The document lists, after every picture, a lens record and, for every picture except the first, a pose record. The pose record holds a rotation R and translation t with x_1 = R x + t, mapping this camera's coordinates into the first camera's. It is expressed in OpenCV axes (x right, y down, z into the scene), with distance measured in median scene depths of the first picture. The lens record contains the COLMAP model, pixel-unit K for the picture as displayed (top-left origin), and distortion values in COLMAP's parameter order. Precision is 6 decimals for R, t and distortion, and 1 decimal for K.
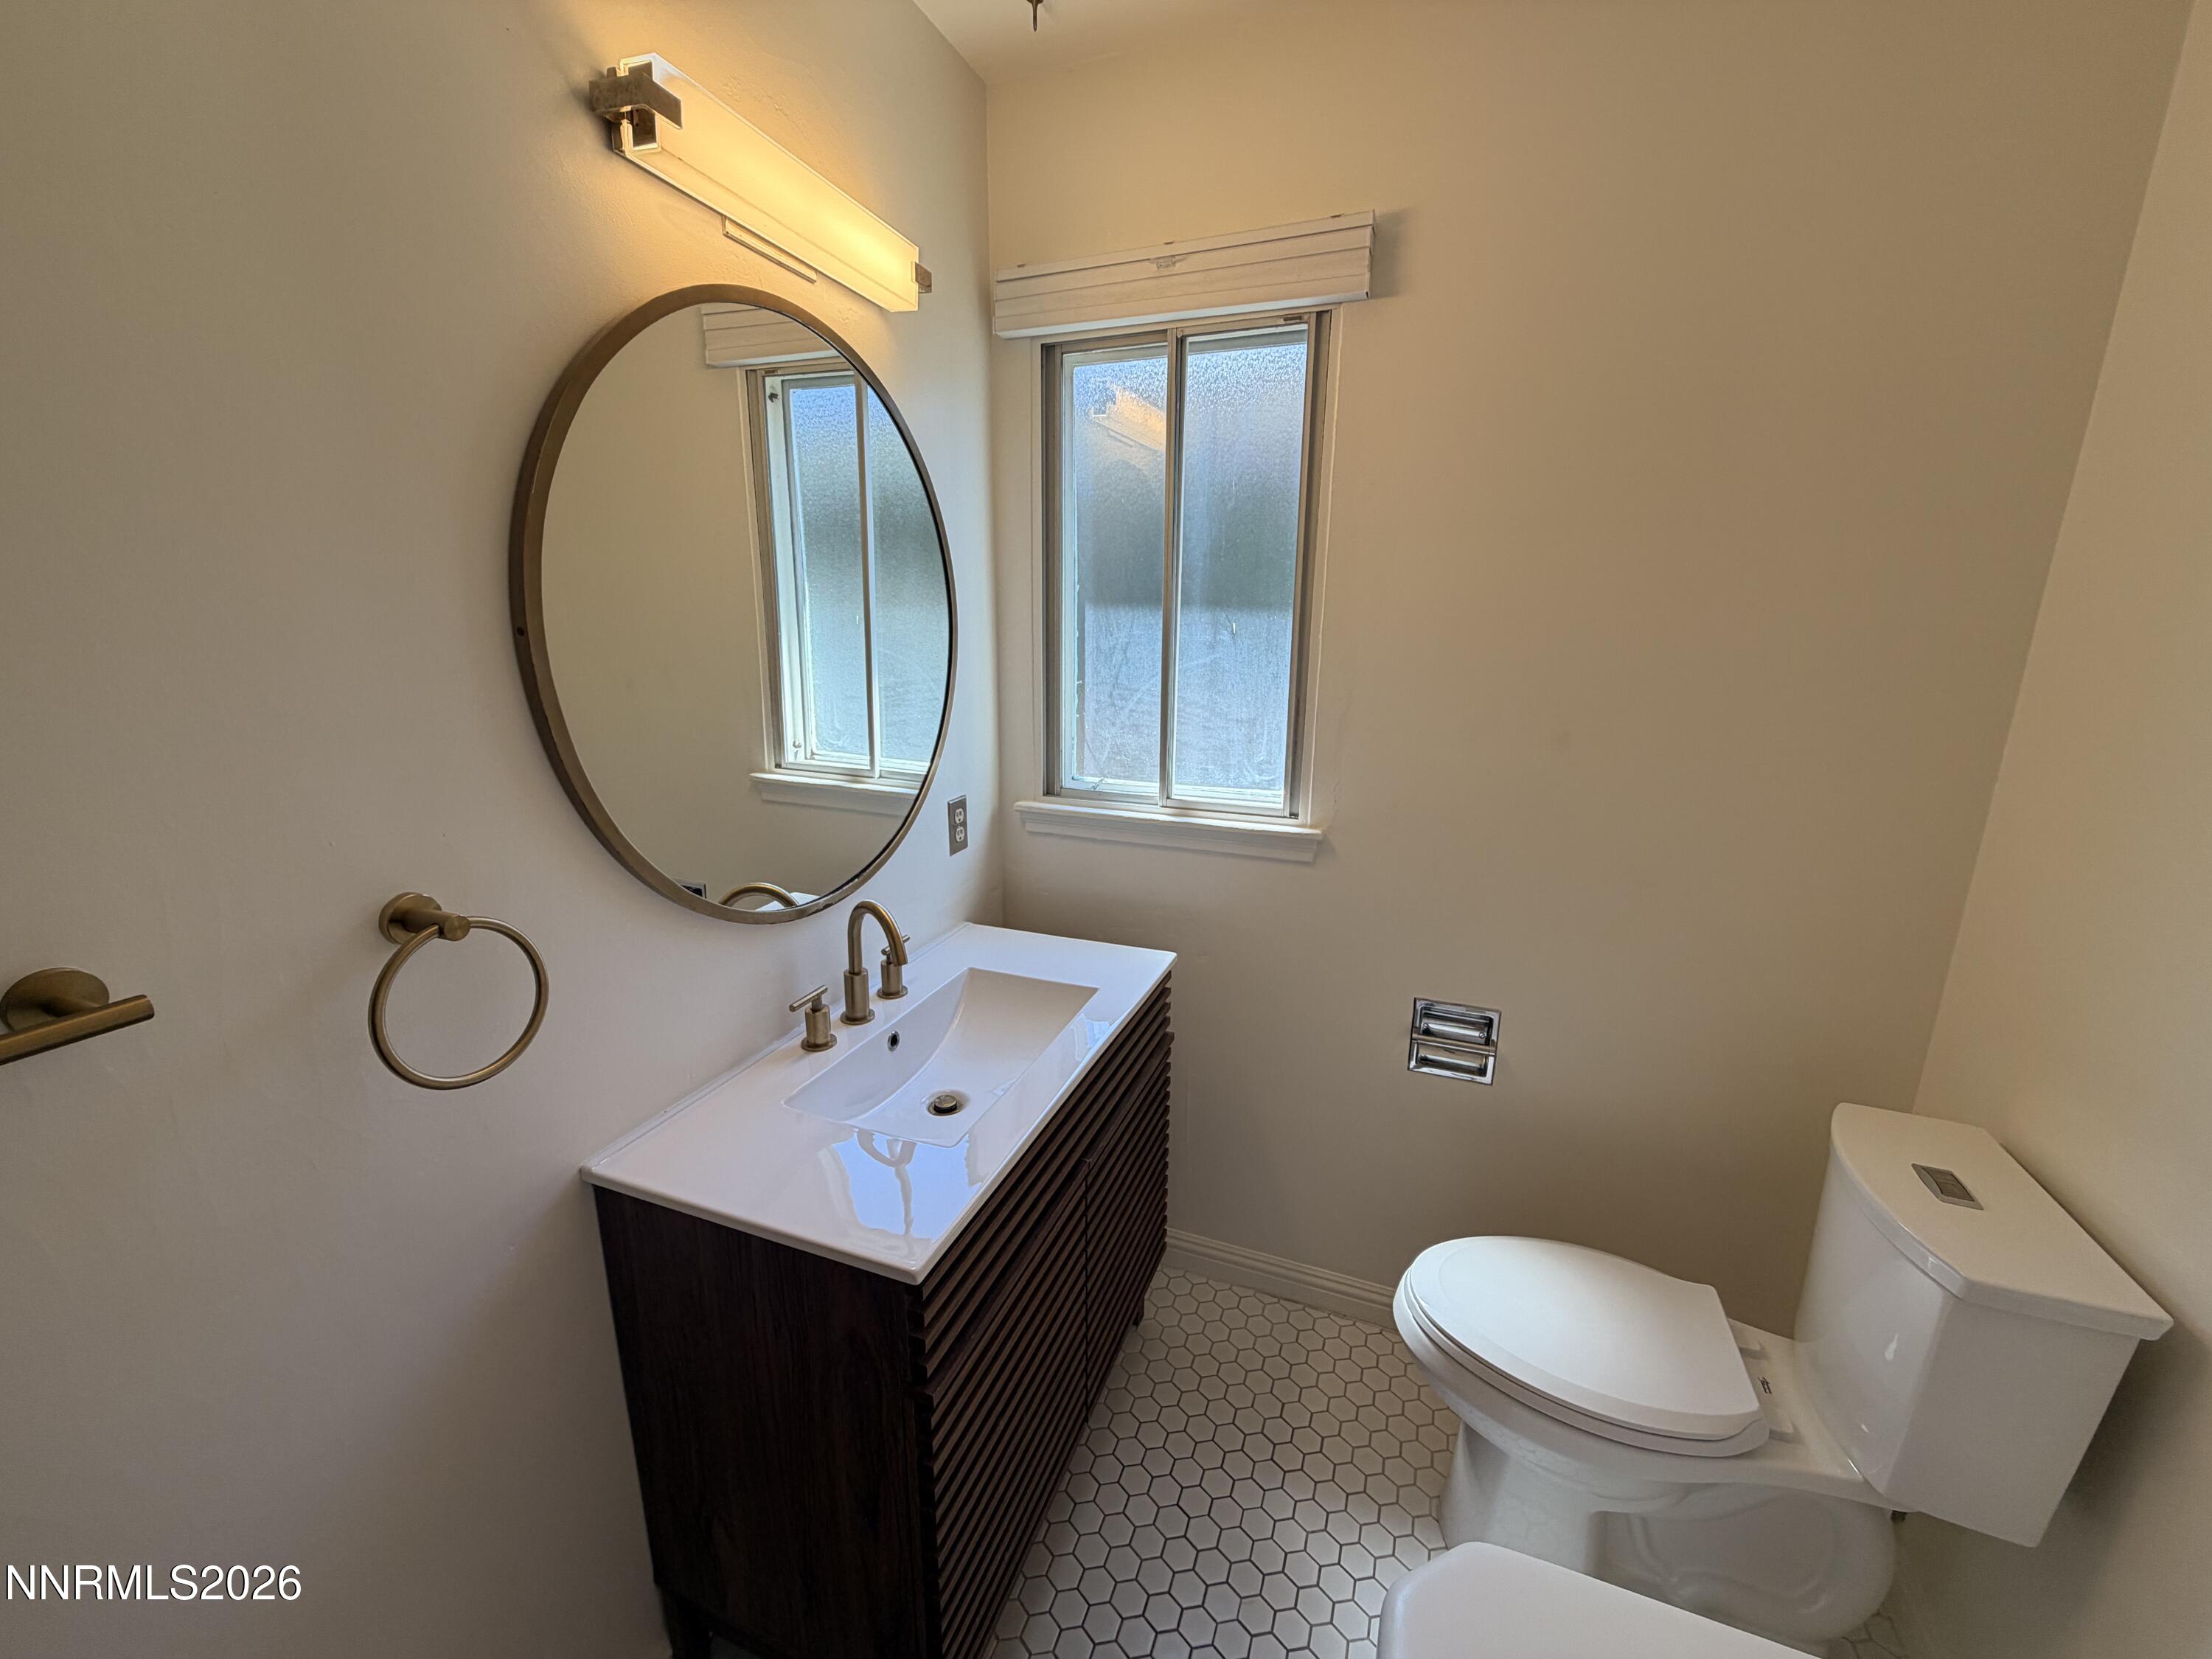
lens RADIAL K [[884.0, 0, 1098.9], [0, 884.0, 831.7], [0, 0, 1]] dist [0.001214, 0.000206]
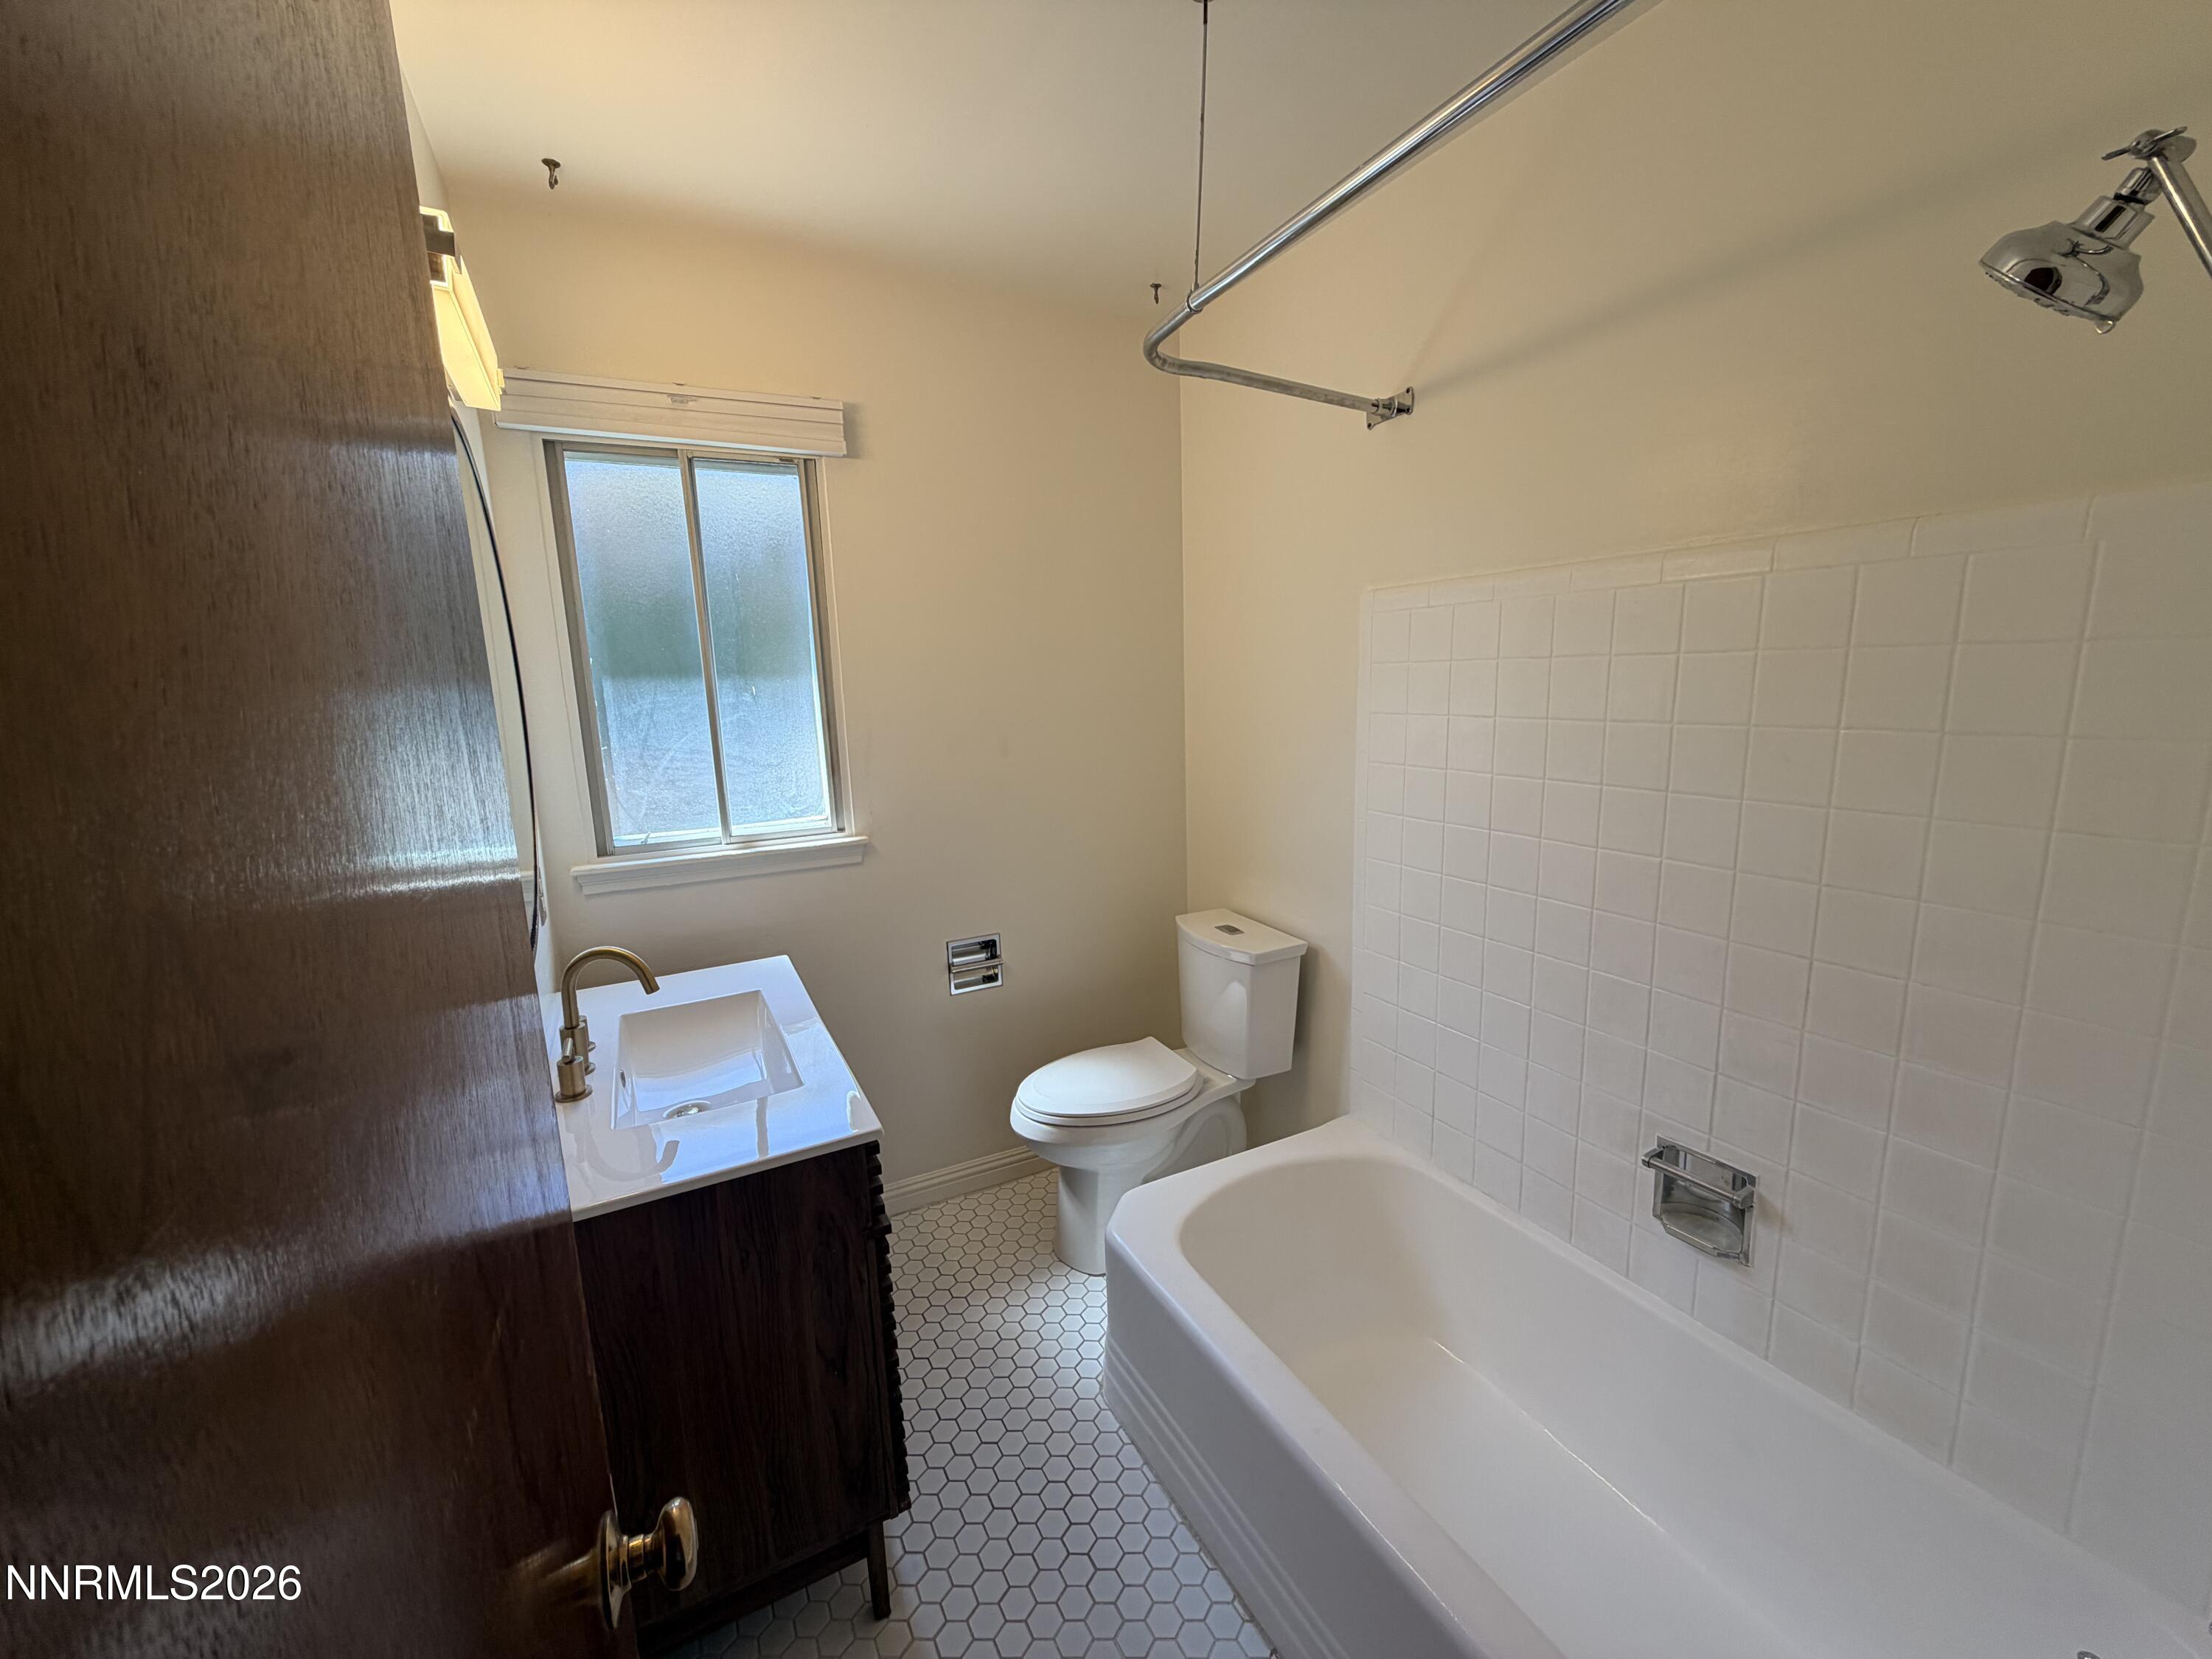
lens RADIAL K [[884.0, 0, 1098.9], [0, 884.0, 831.7], [0, 0, 1]] dist [0.001214, 0.000206]
pose [[0.657545, -0.161625, 0.735875, -0.488807], [0.213411, 0.976672, 0.023819, 0.034348], [-0.722558, 0.141382, 0.676698, -0.151071]]
